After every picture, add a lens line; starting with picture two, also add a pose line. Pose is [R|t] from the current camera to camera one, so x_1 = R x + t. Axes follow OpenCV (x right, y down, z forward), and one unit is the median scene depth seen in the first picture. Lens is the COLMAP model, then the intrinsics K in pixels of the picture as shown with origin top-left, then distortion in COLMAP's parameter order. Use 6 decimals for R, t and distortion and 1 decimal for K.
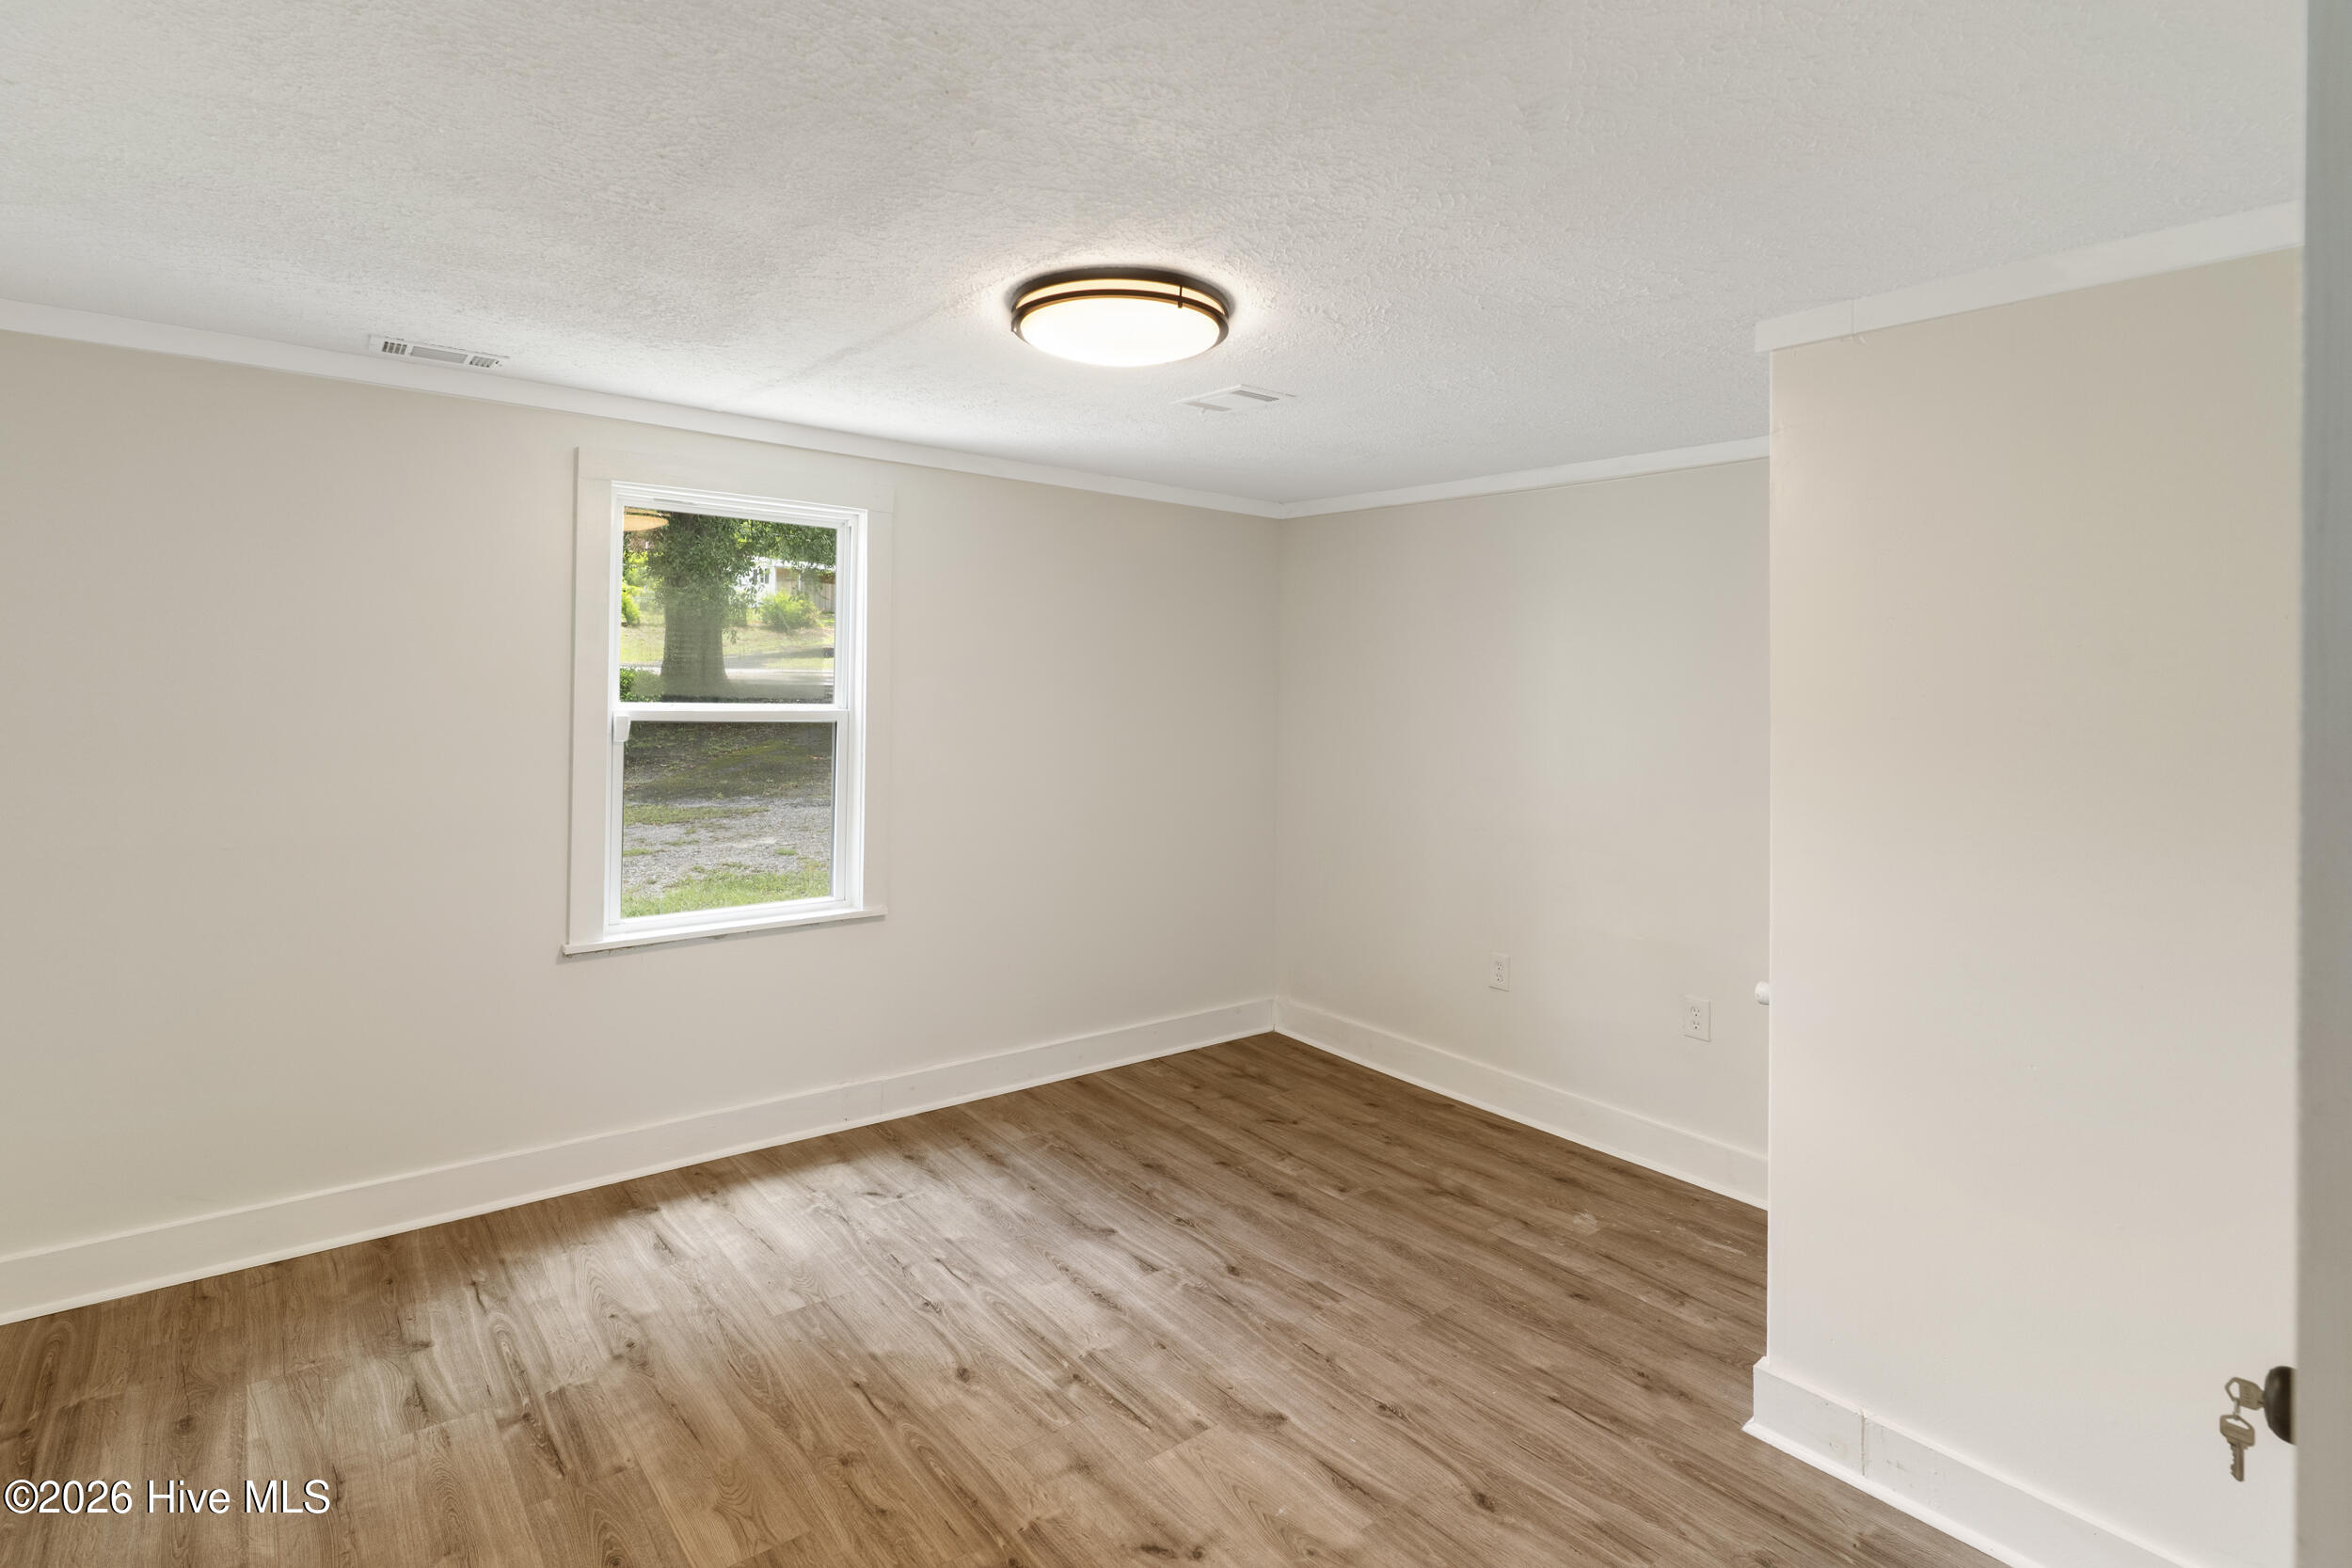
lens RADIAL K [[1165.8, 0, 1169.5], [0, 1165.8, 771.5], [0, 0, 1]] dist [-0.001090, -0.000656]
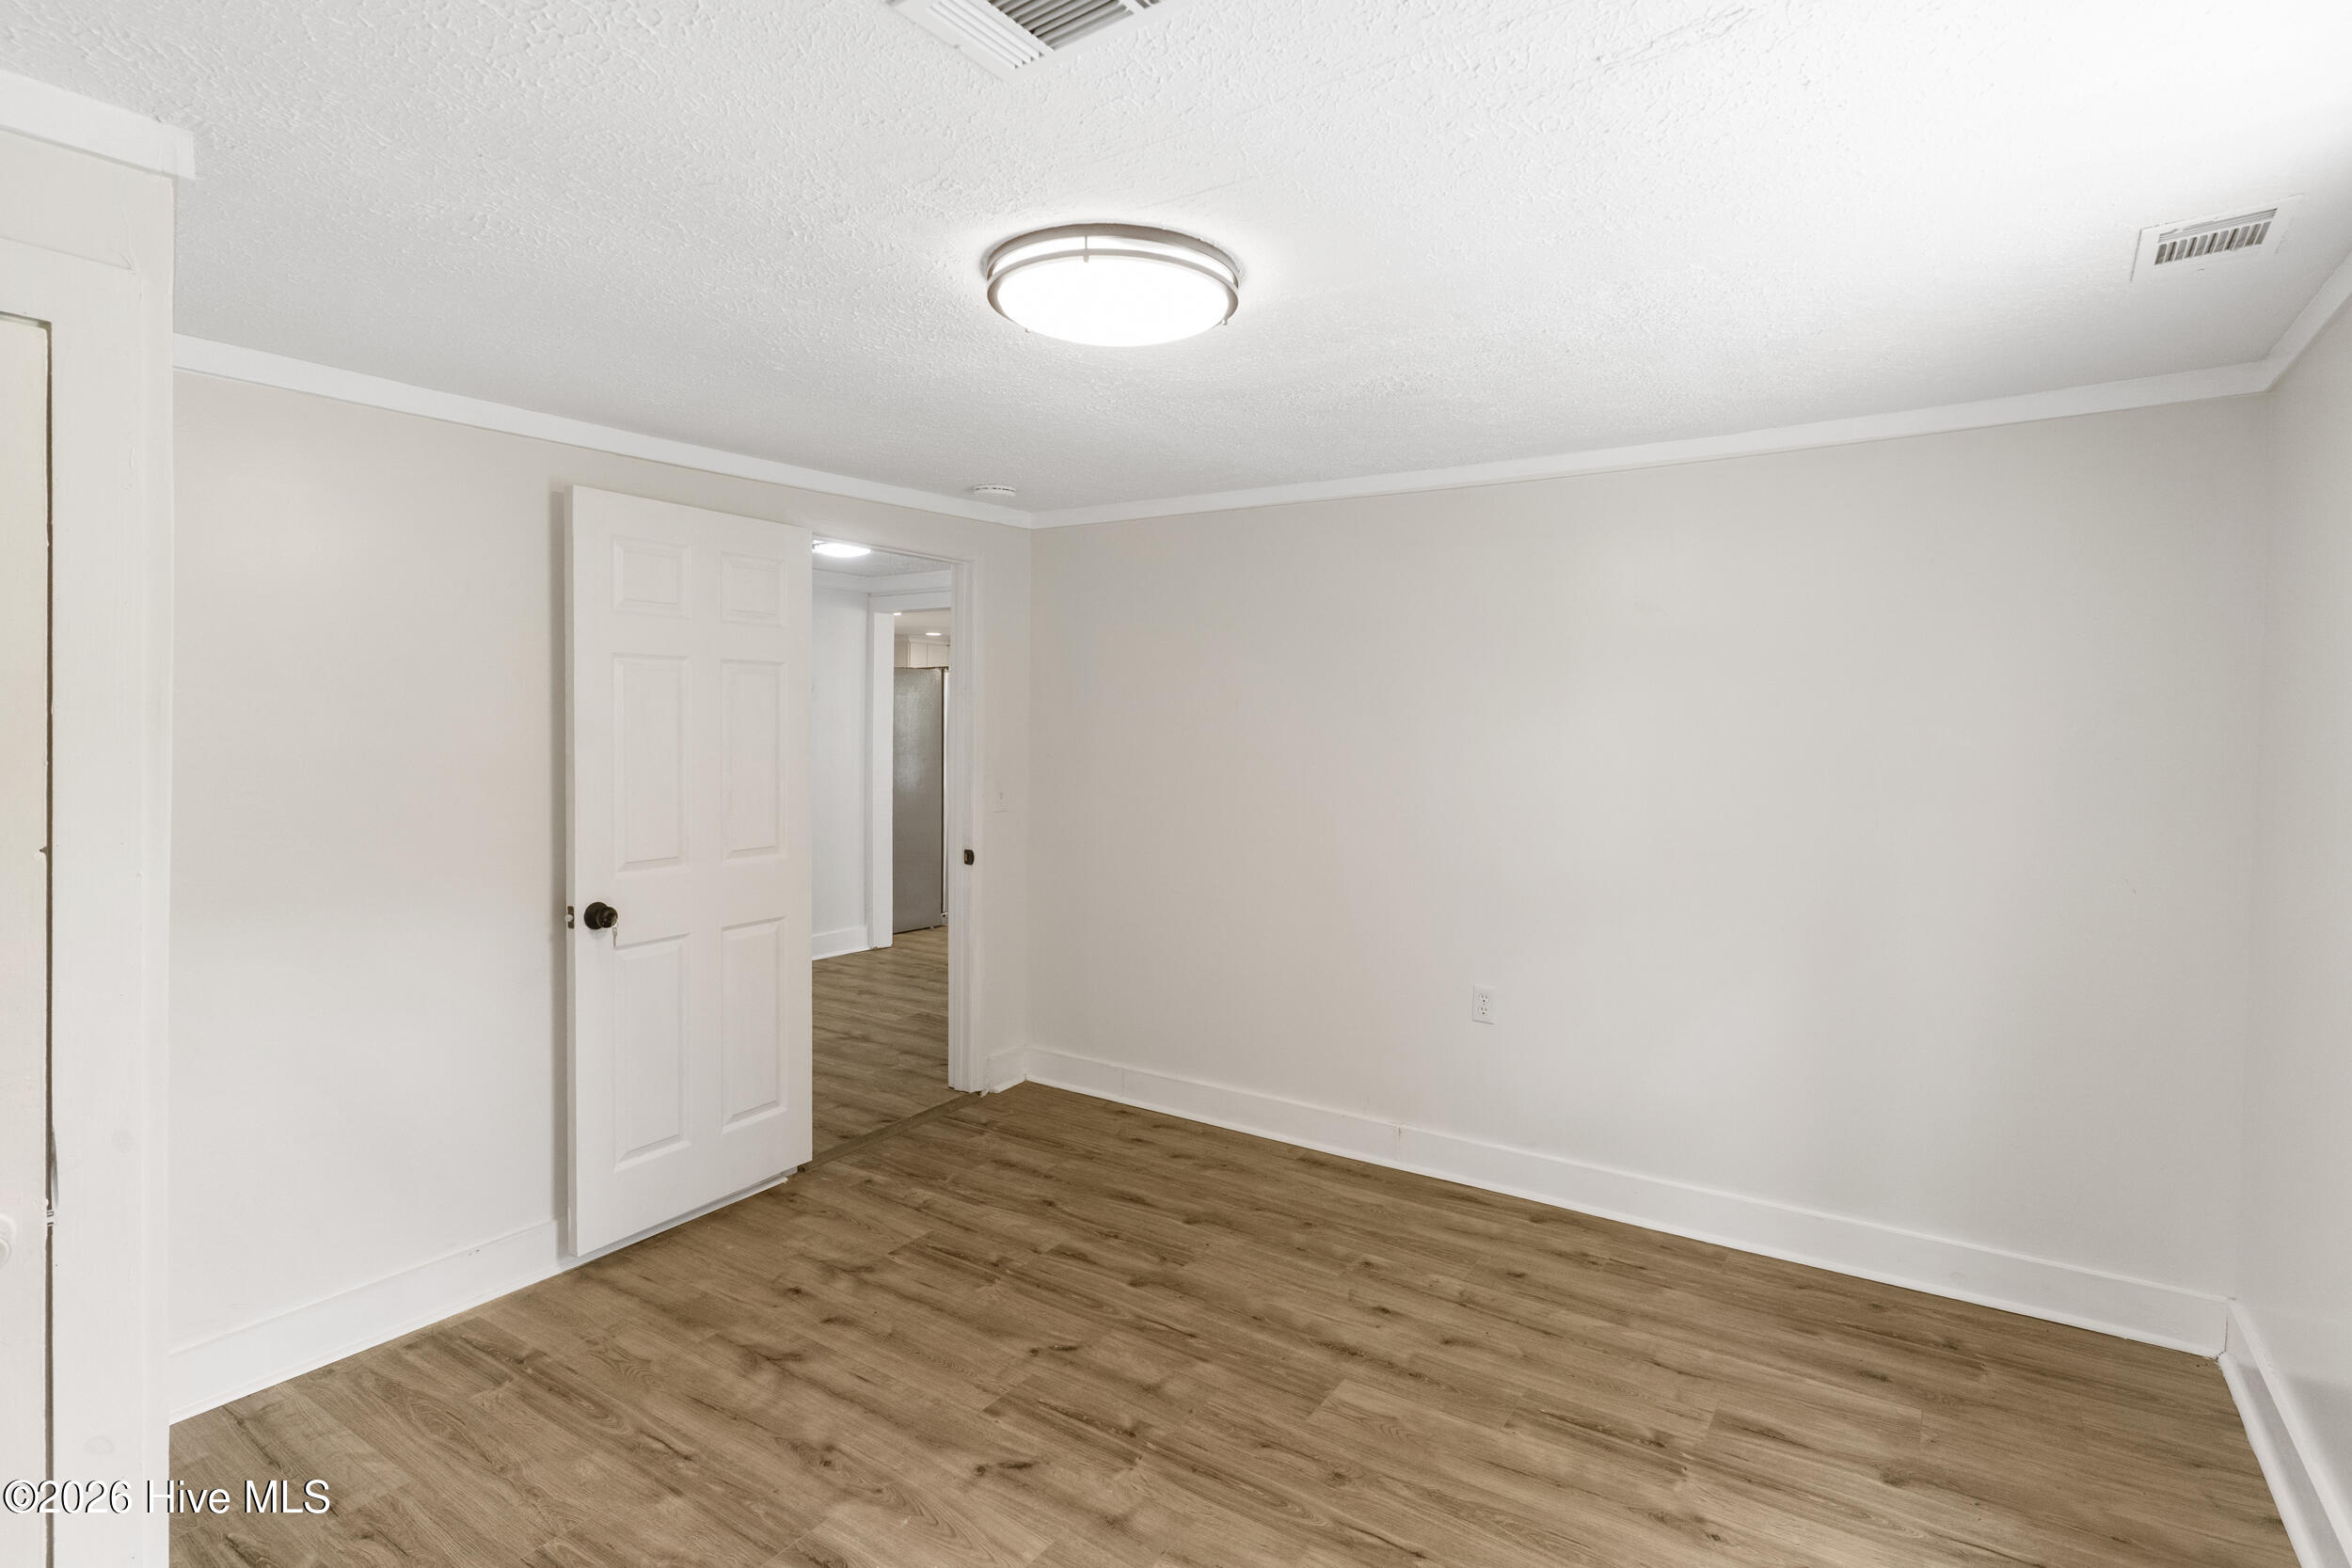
lens RADIAL K [[1165.8, 0, 1169.5], [0, 1165.8, 771.5], [0, 0, 1]] dist [-0.001090, -0.000656]
pose [[-0.954041, -0.014780, -0.299312, 0.180337], [-0.051010, 0.992217, 0.113597, -0.132511], [0.295303, 0.123644, -0.947369, 1.852497]]
